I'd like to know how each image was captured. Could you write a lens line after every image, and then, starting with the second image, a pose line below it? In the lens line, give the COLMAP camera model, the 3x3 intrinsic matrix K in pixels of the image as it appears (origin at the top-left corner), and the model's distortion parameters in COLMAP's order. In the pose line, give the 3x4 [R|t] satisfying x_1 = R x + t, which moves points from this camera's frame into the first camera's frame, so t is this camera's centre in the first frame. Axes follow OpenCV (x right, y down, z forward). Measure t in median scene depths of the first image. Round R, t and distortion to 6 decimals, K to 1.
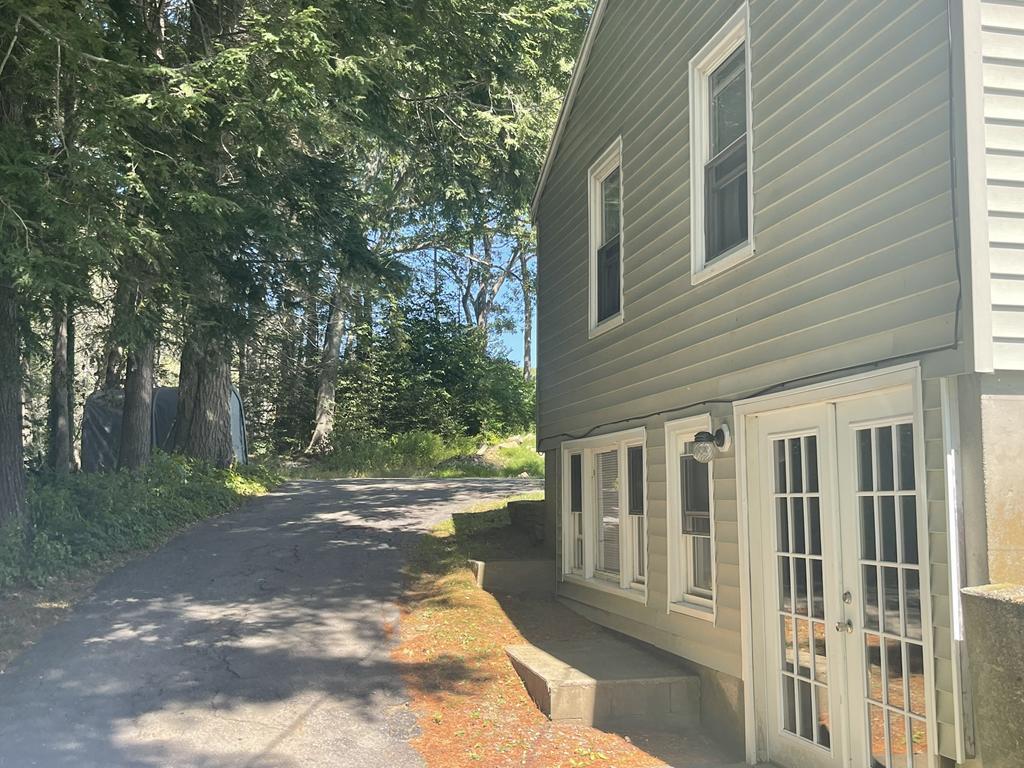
lens RADIAL K [[1062.4, 0, 512.0], [0, 1062.4, 405.6], [0, 0, 1]] dist [0.026657, -0.007014]
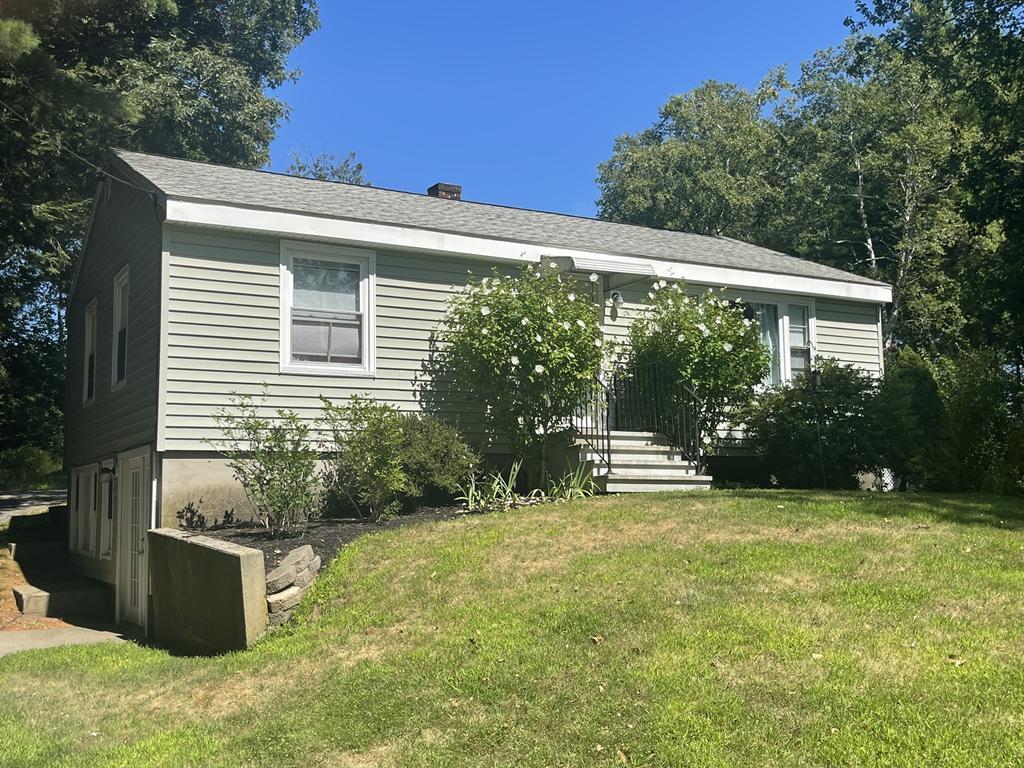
lens RADIAL K [[1084.7, 0, 512.0], [0, 1084.7, 384.0], [0, 0, 1]] dist [-0.008009, -0.003981]
pose [[0.953170, 0.021133, 0.301697, 0.190151], [-0.012667, 0.999470, -0.029991, -0.054177], [-0.302171, 0.024765, 0.952932, -0.794353]]
